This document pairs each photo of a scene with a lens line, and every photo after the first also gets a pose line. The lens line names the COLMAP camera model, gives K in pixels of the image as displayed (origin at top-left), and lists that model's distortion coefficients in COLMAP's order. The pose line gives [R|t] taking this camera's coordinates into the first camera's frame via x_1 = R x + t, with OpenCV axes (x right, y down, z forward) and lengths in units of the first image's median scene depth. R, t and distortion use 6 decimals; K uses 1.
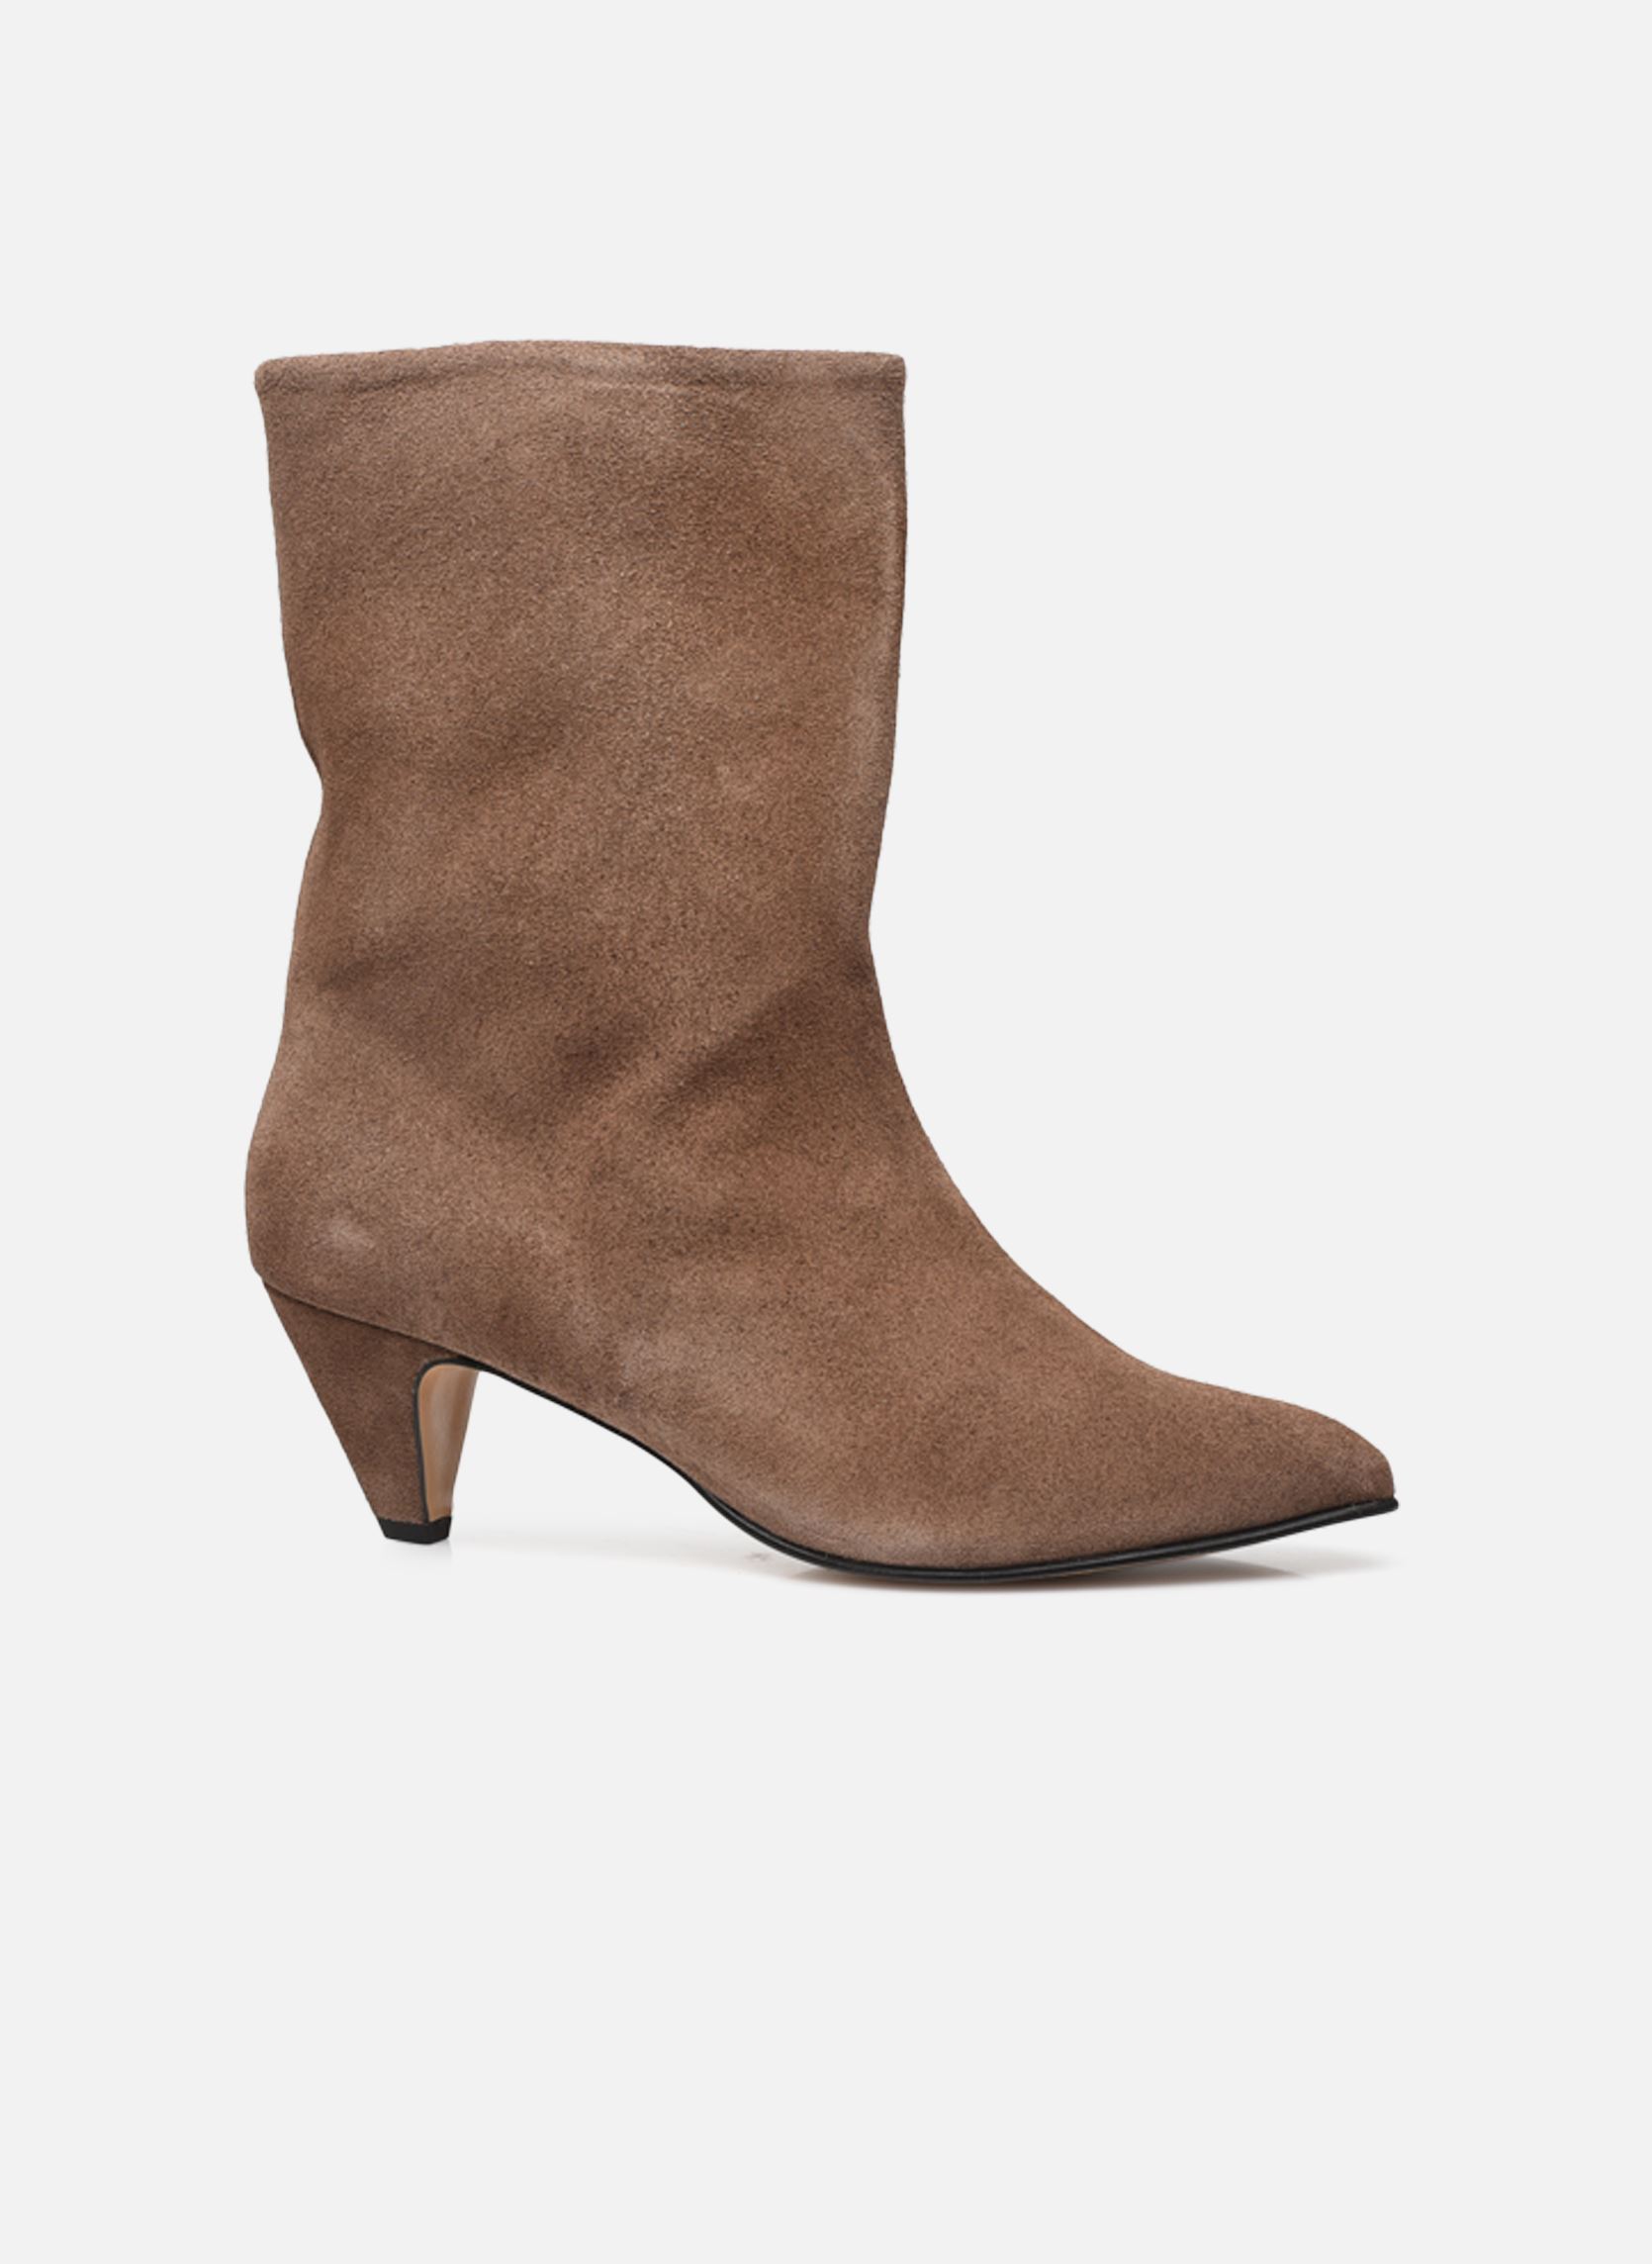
lens RADIAL K [[7469.7, 0, 828.7], [0, 7469.7, 1140.0], [0, 0, 1]] dist [0.255434, 0.000000]
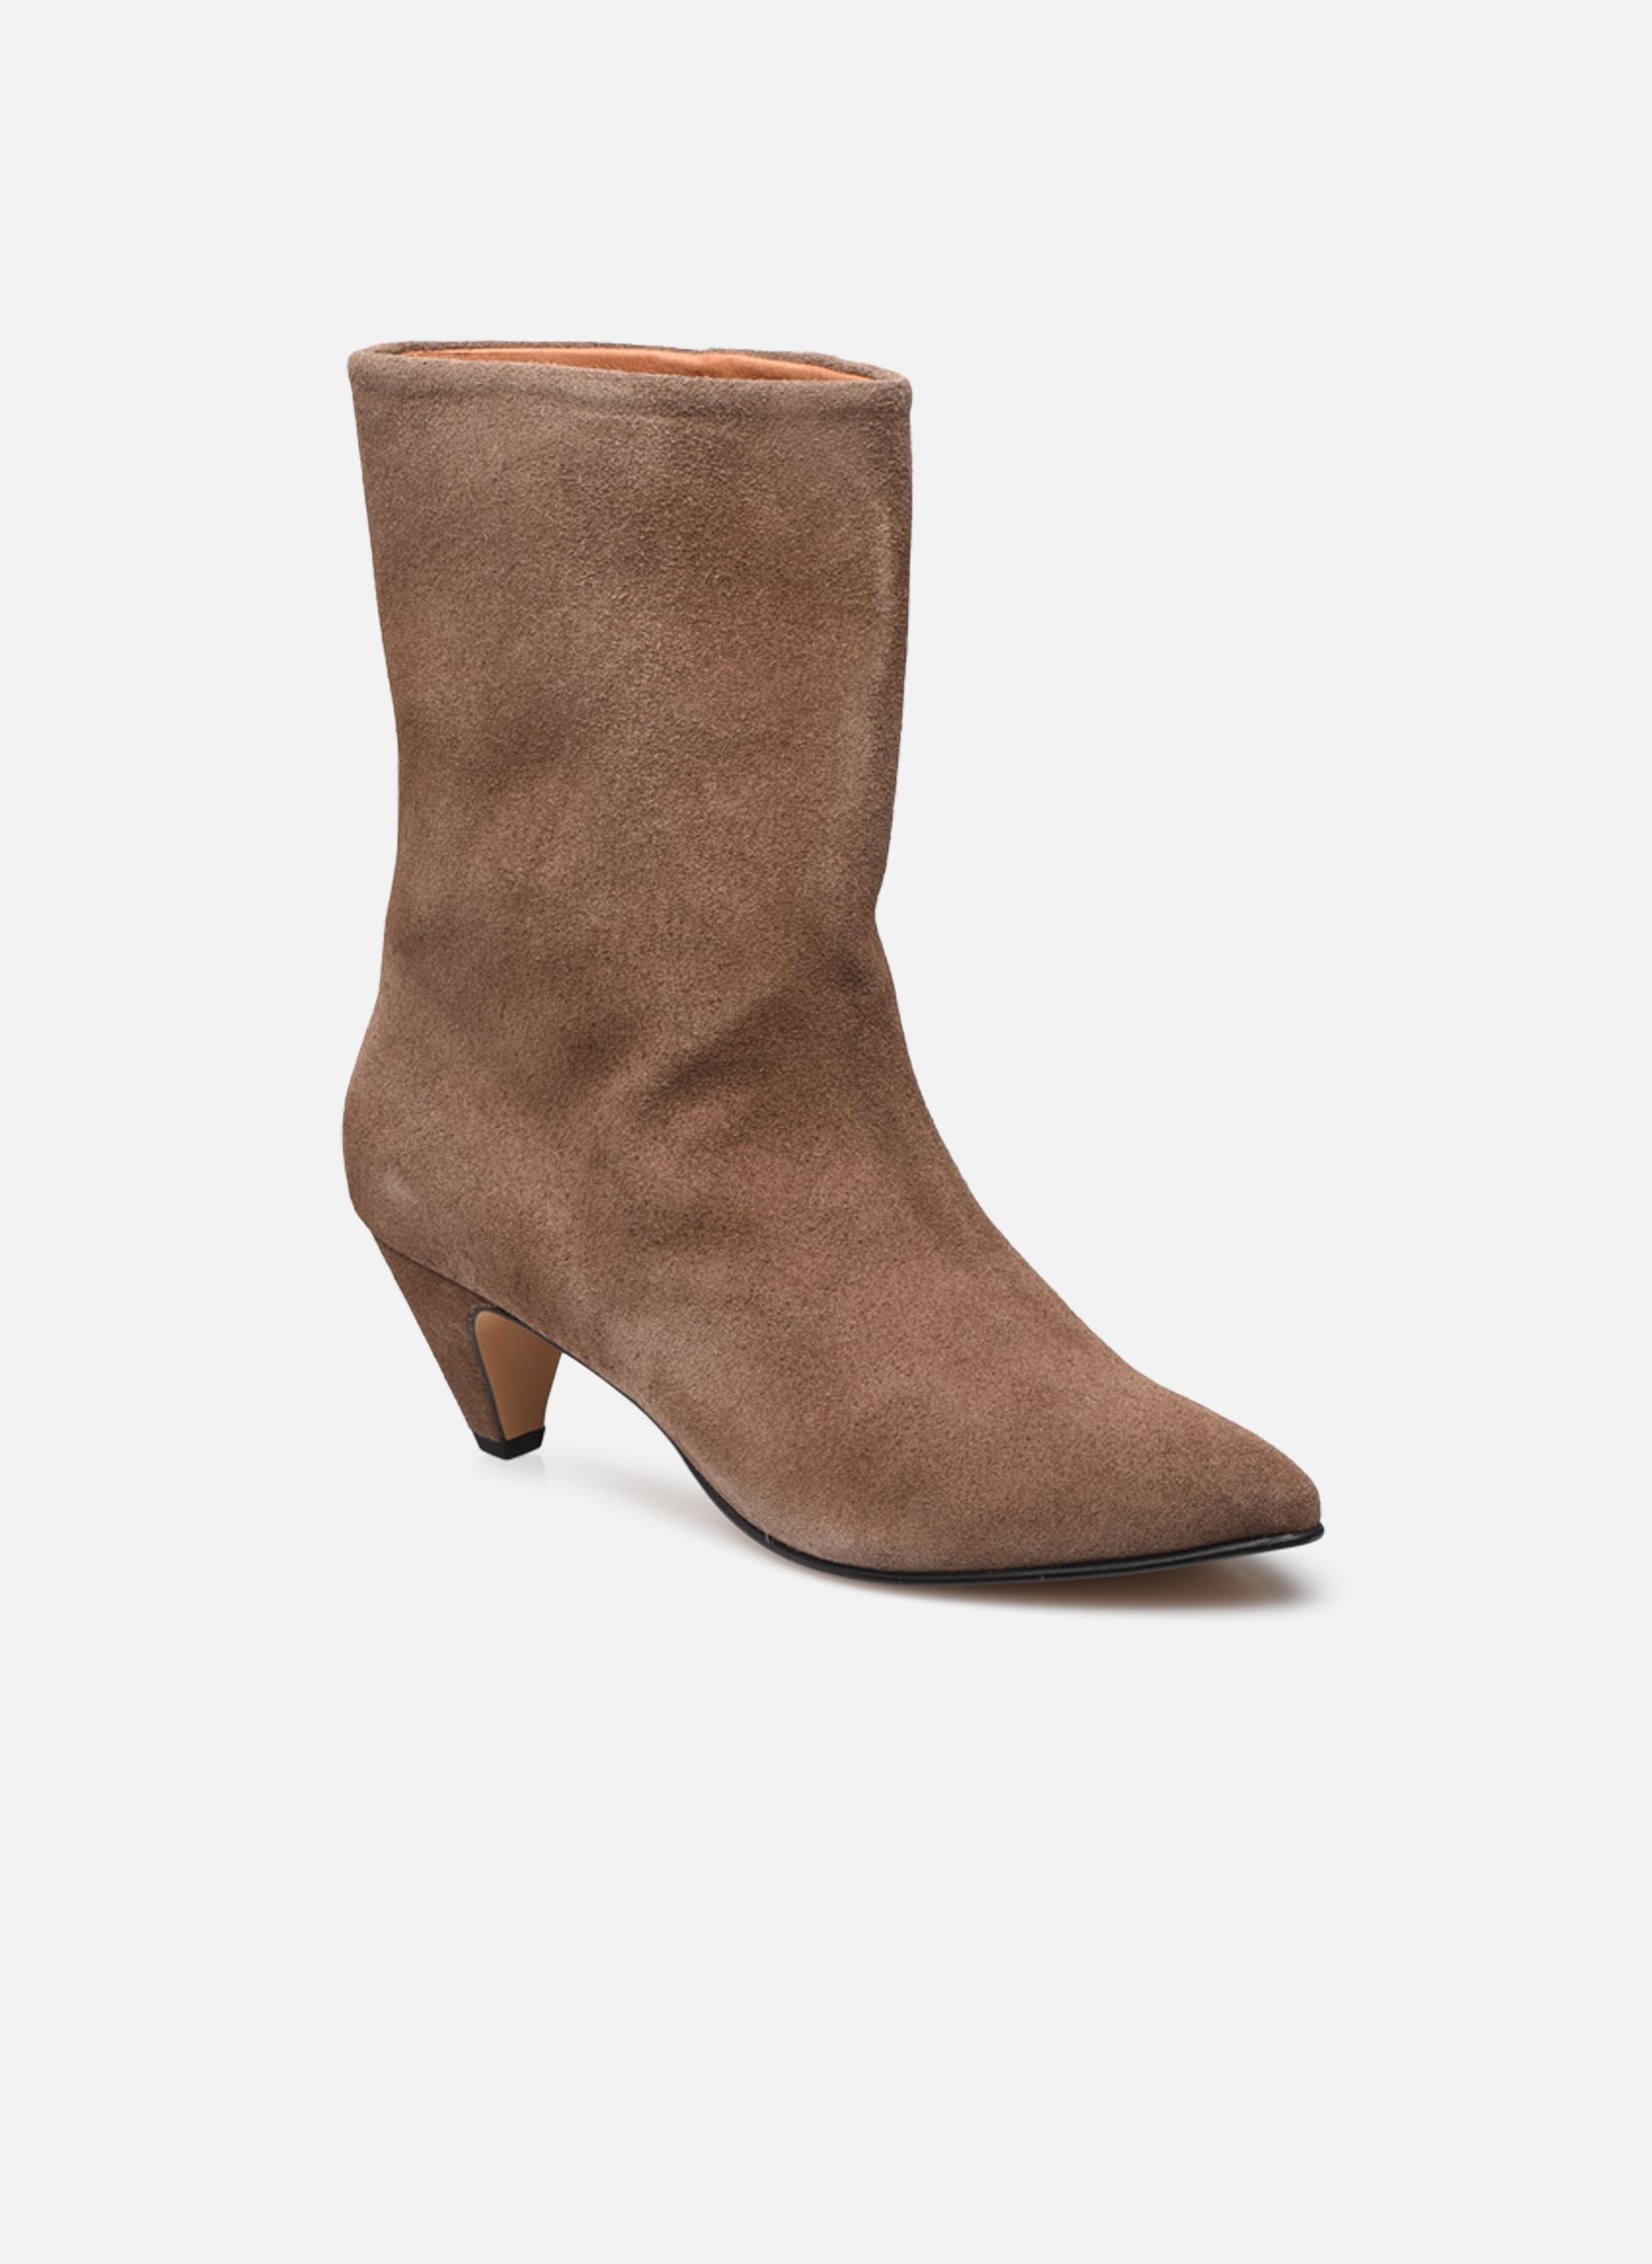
lens RADIAL K [[7469.7, 0, 823.9], [0, 7469.7, 1124.1], [0, 0, 1]] dist [0.255434, 0.000000]
pose [[0.927320, 0.077843, -0.366085, 0.384539], [-0.007083, 0.981607, 0.190782, -0.201751], [0.374203, -0.174323, 0.910815, 0.052475]]
